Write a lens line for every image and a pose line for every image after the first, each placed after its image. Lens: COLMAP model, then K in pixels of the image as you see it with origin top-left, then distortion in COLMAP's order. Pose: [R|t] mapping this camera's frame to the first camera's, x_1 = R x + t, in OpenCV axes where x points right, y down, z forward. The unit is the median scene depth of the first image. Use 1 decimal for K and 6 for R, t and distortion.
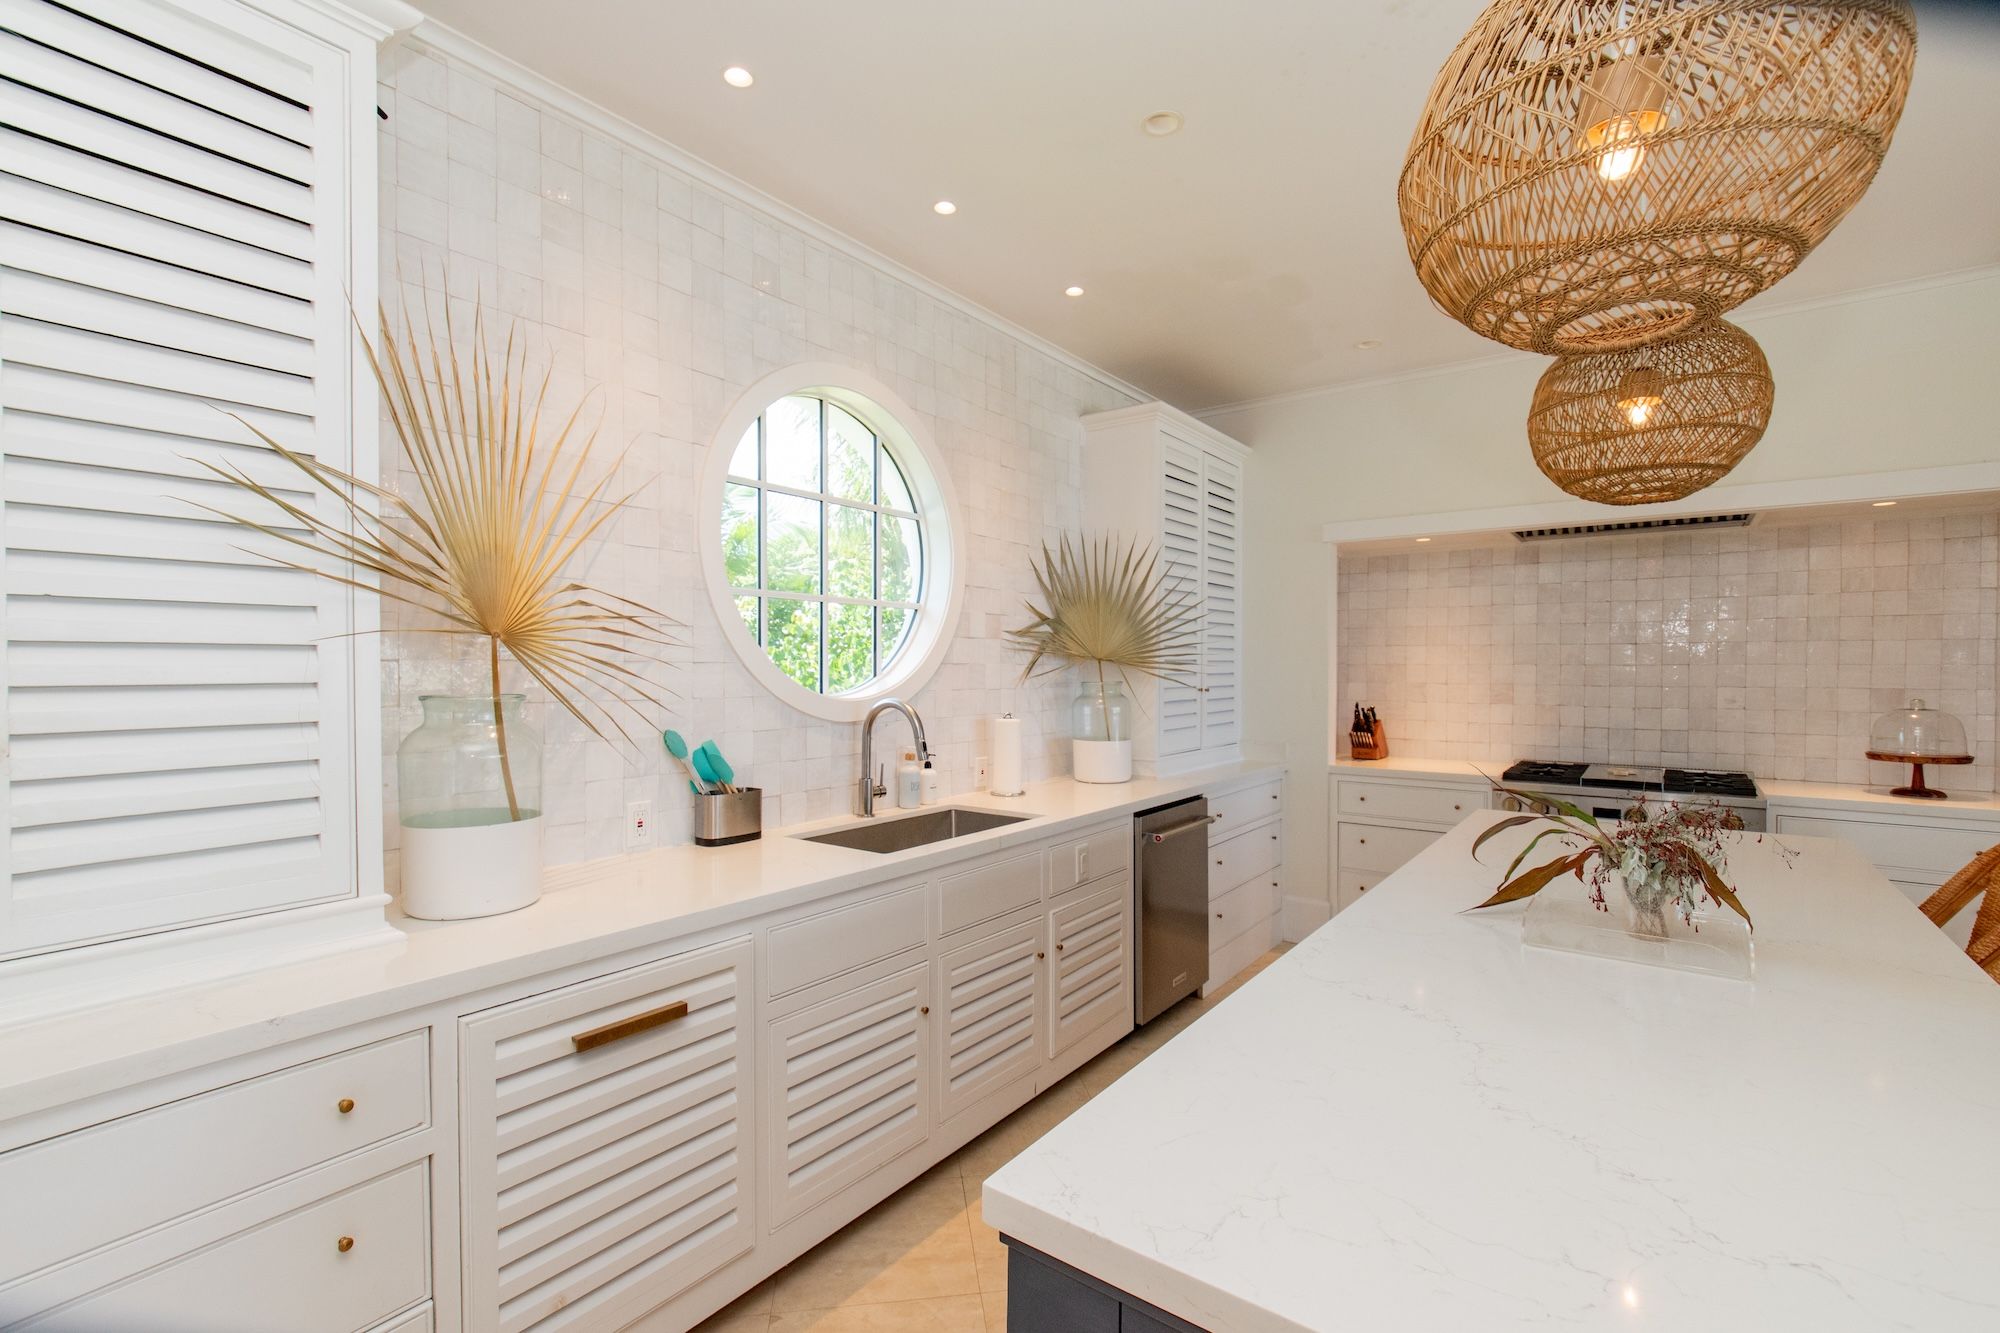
lens RADIAL K [[946.0, 0, 1163.6], [0, 946.0, 672.9], [0, 0, 1]] dist [-0.001635, -0.000398]
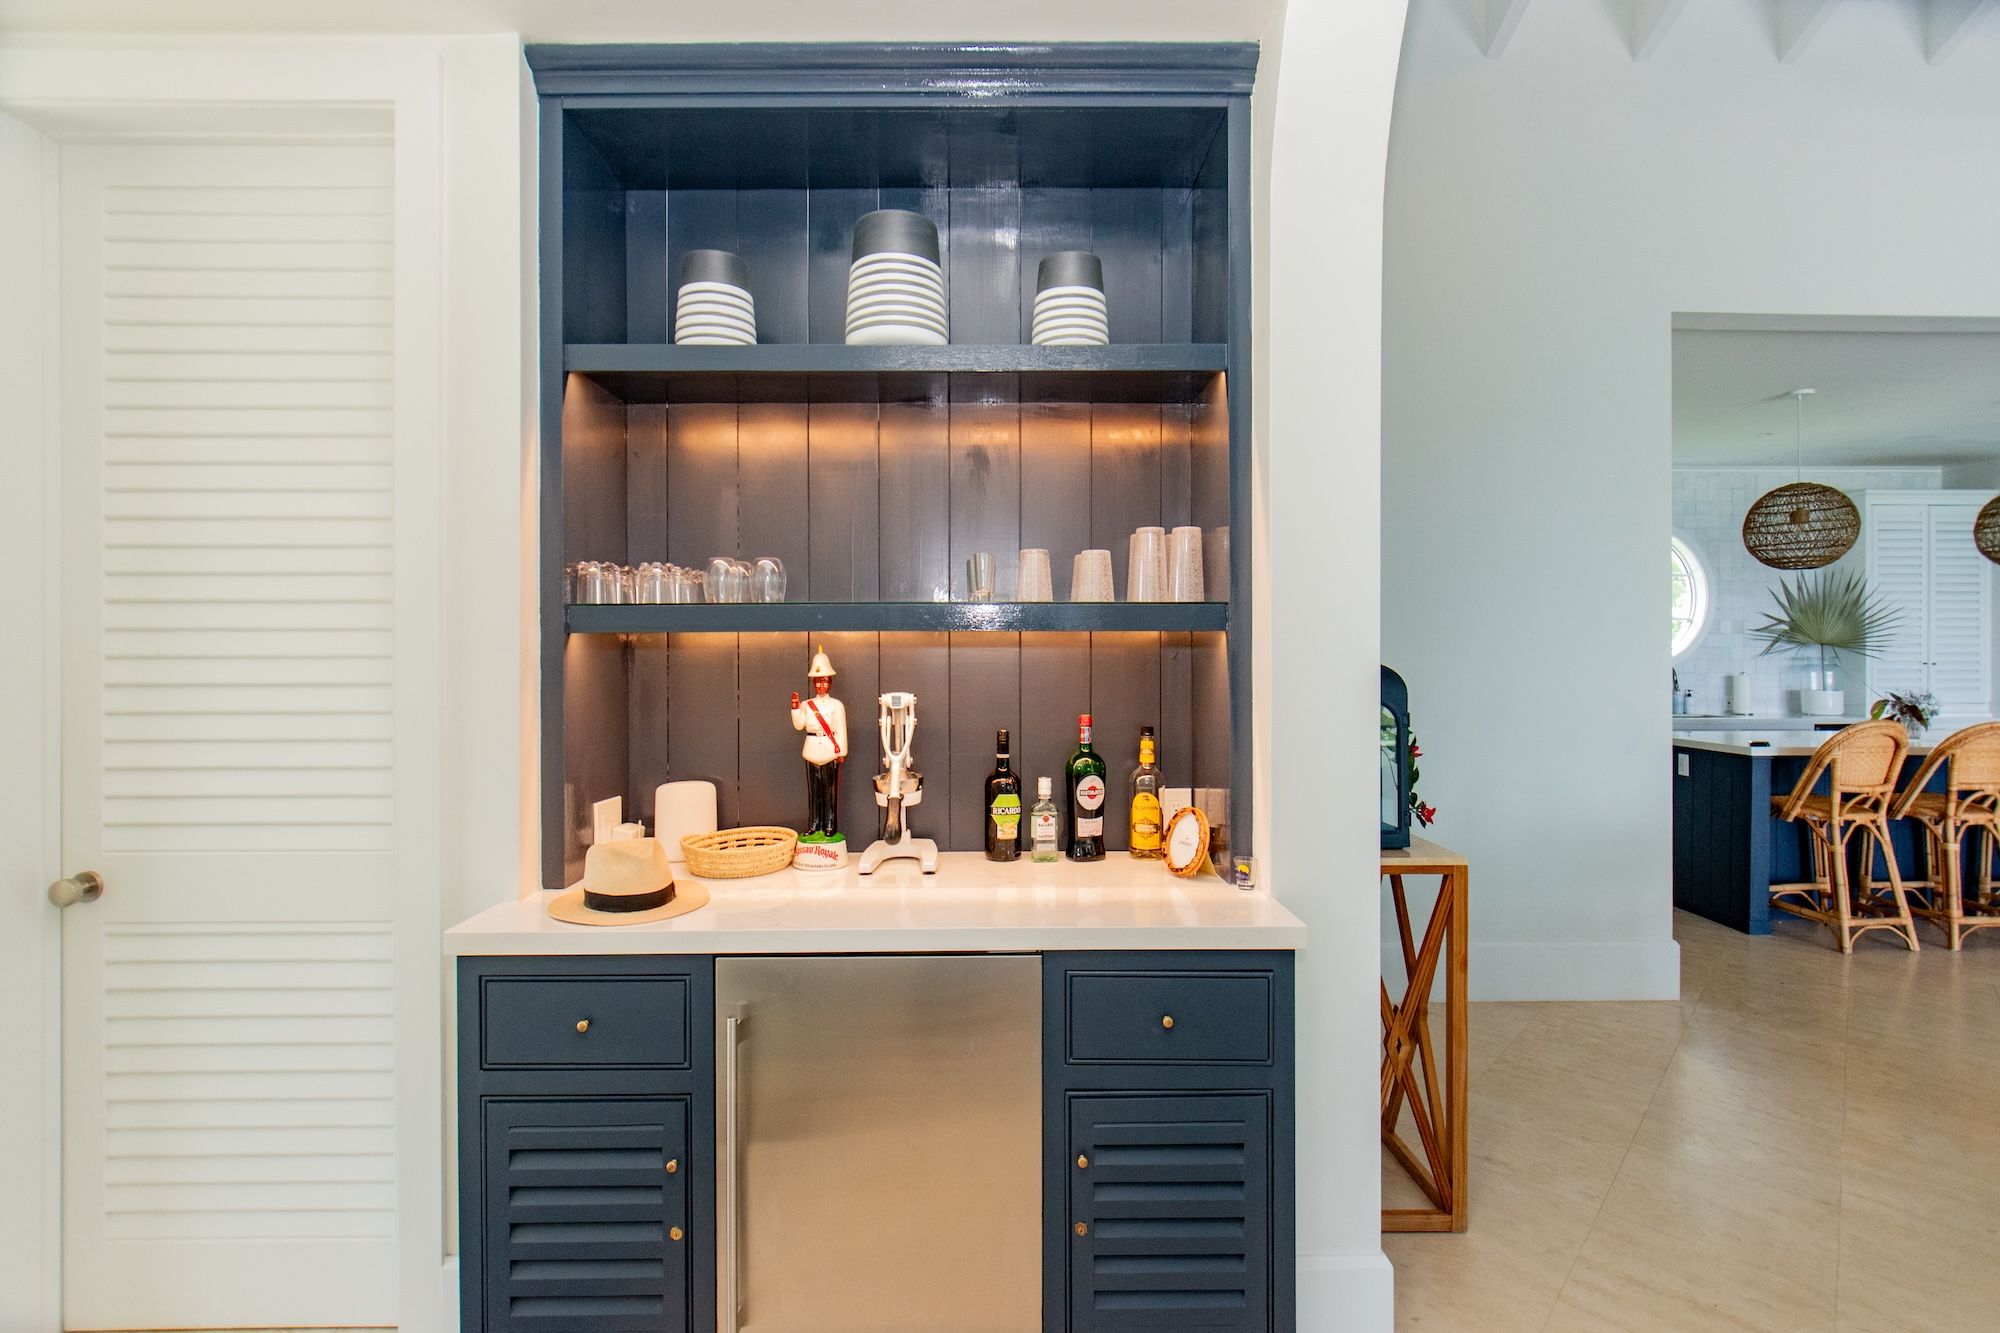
lens RADIAL K [[921.1, 0, 1010.3], [0, 921.1, 653.9], [0, 0, 1]] dist [-0.000290, -0.000301]
pose [[0.528211, 0.002088, -0.849111, 0.620218], [-0.004486, 0.999990, -0.000332, 0.011431], [0.849101, 0.003985, 0.528215, -1.222637]]
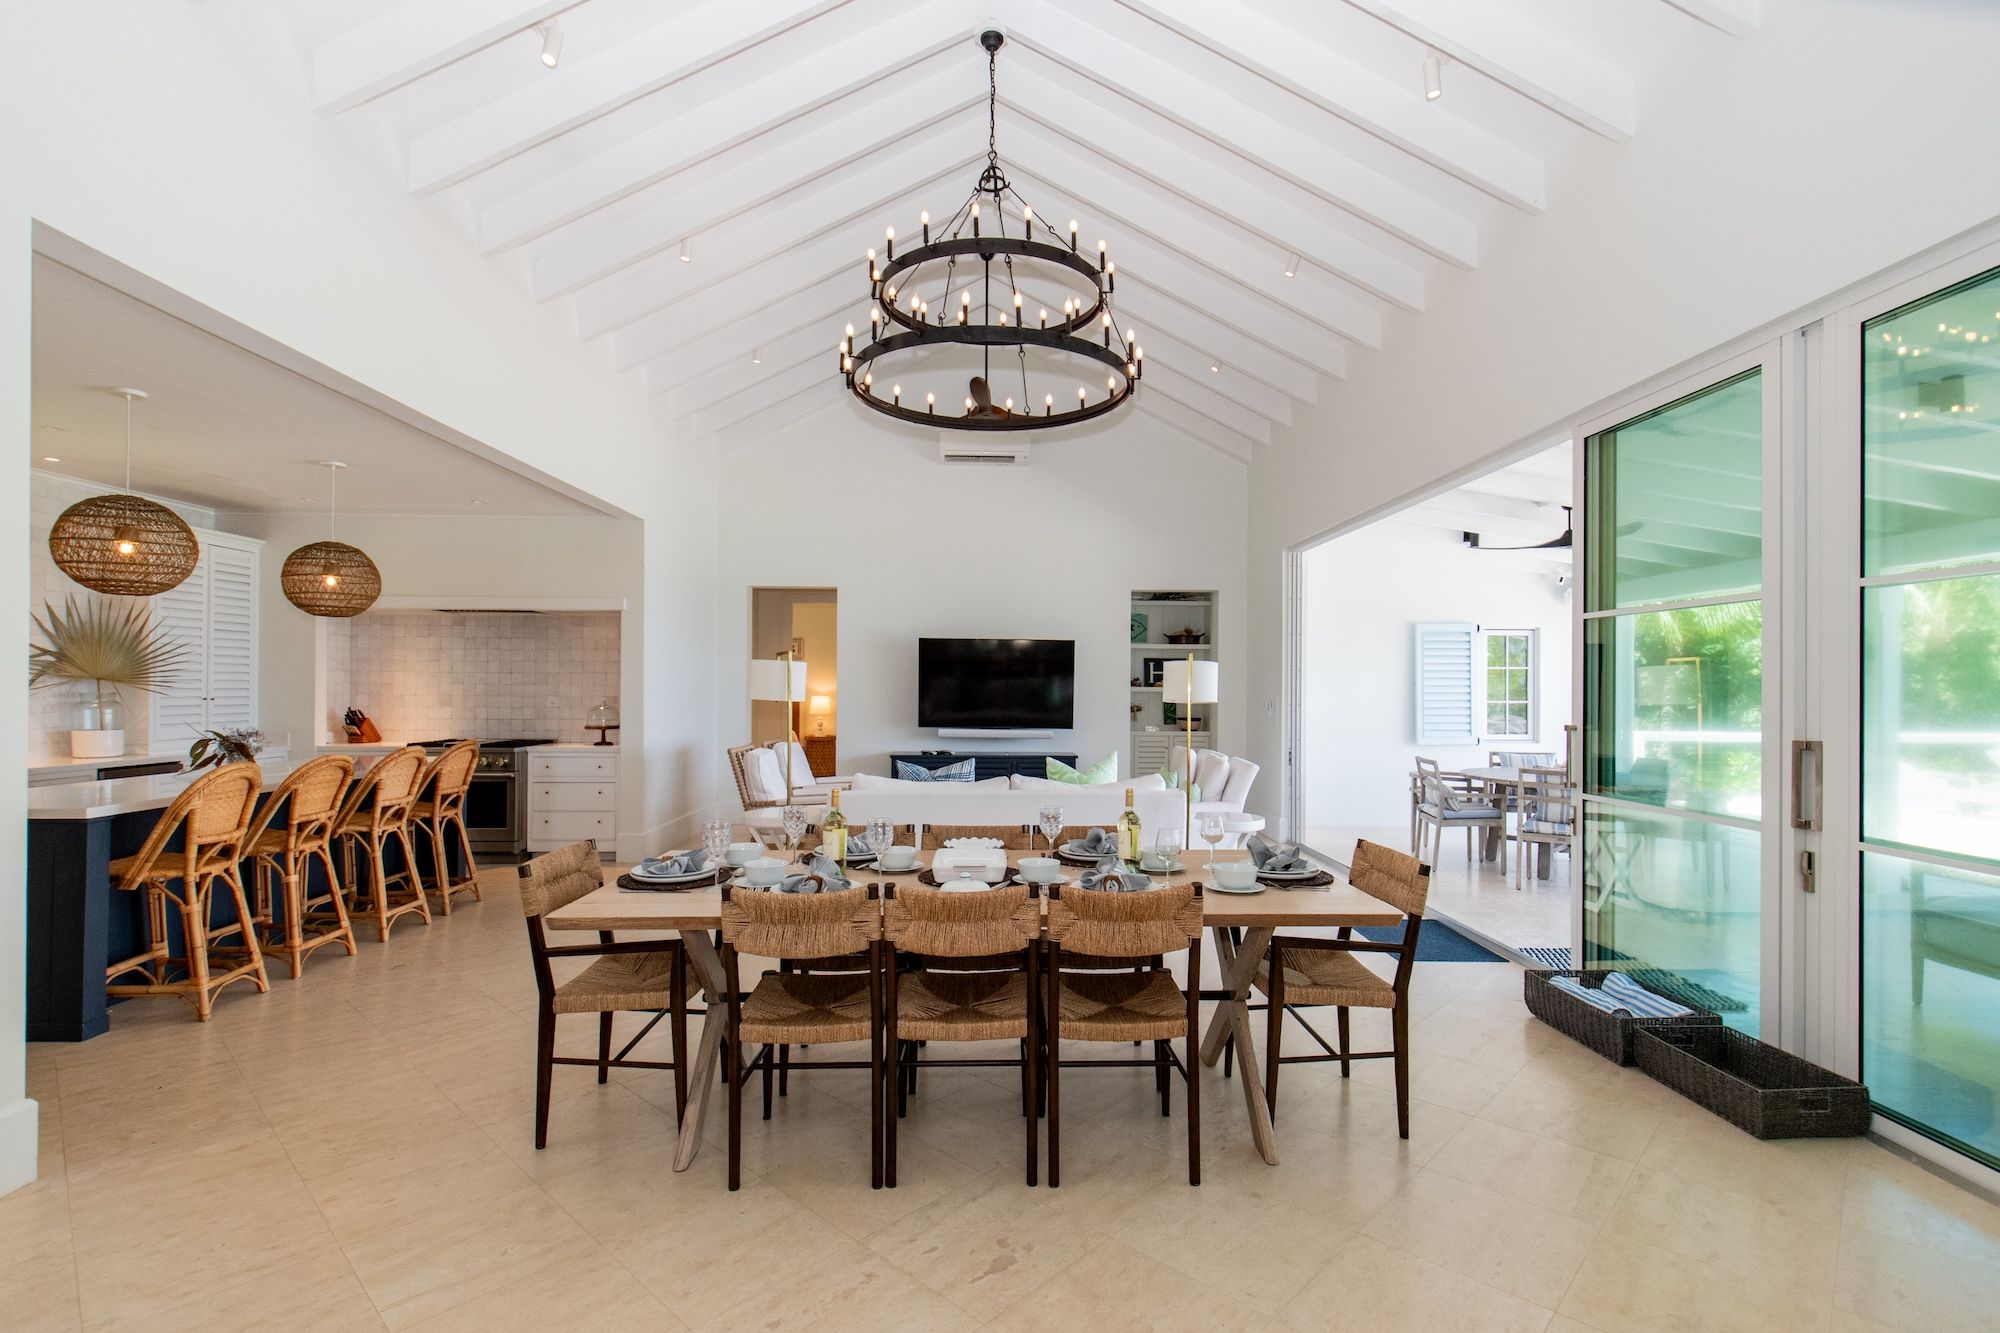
lens RADIAL K [[880.6, 0, 1001.2], [0, 880.6, 682.7], [0, 0, 1]] dist [0.002017, 0.001294]
pose [[0.849255, 0.008167, 0.527919, 0.459388], [-0.003103, 0.999940, -0.010477, 0.003208], [-0.527973, 0.007259, 0.849230, -1.090079]]
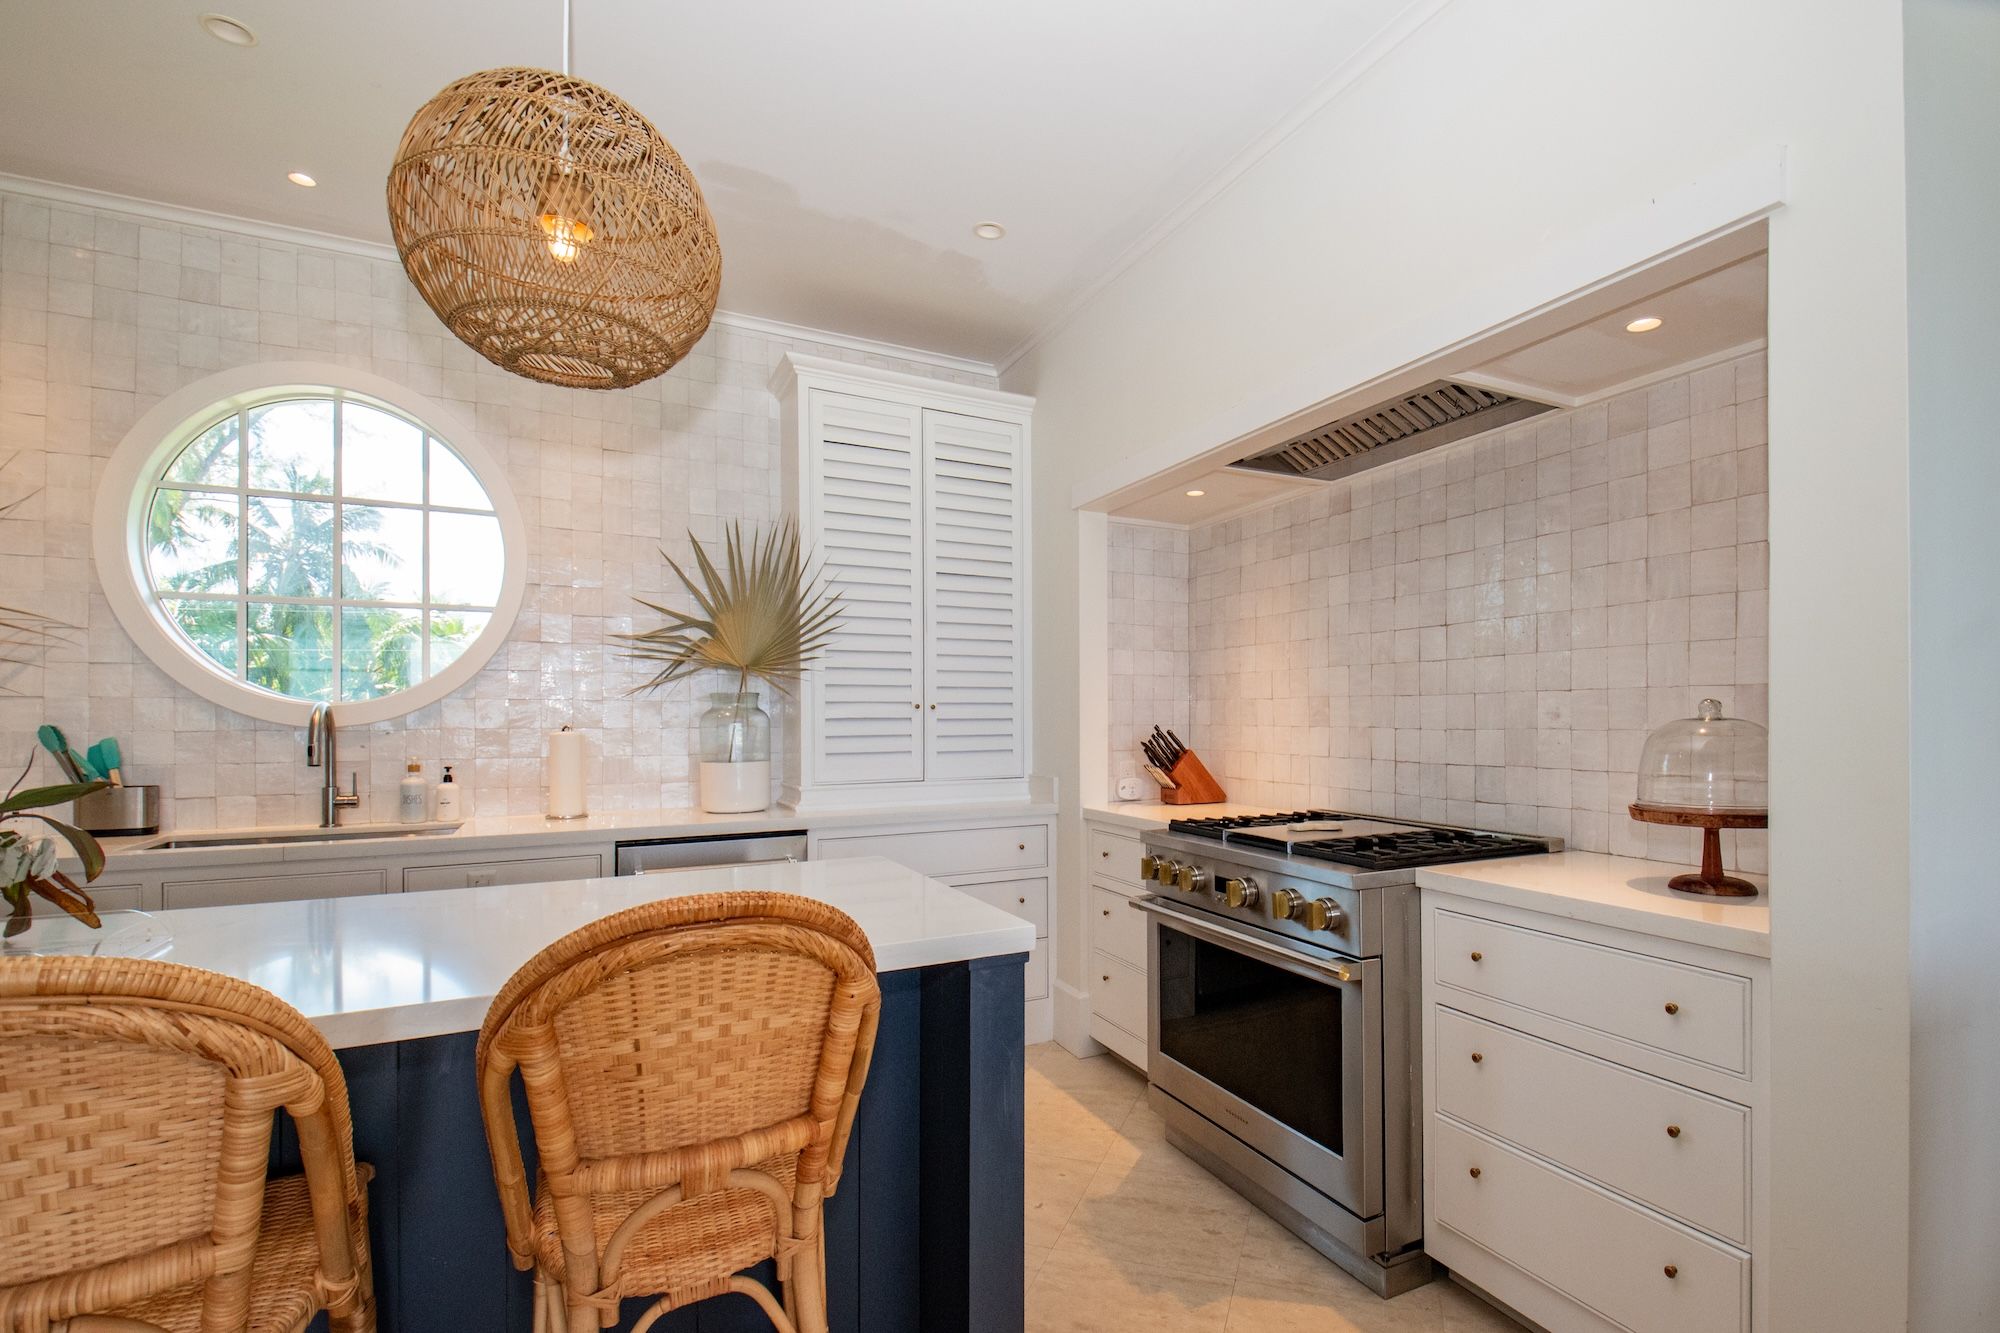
lens RADIAL K [[1102.9, 0, 1043.3], [0, 1102.9, 712.1], [0, 0, 1]] dist [0.002003, -0.001003]
pose [[0.882148, -0.001789, -0.470969, 0.688866], [-0.001022, 0.999983, -0.005712, 0.033900], [0.470971, 0.005520, 0.882131, 0.278567]]
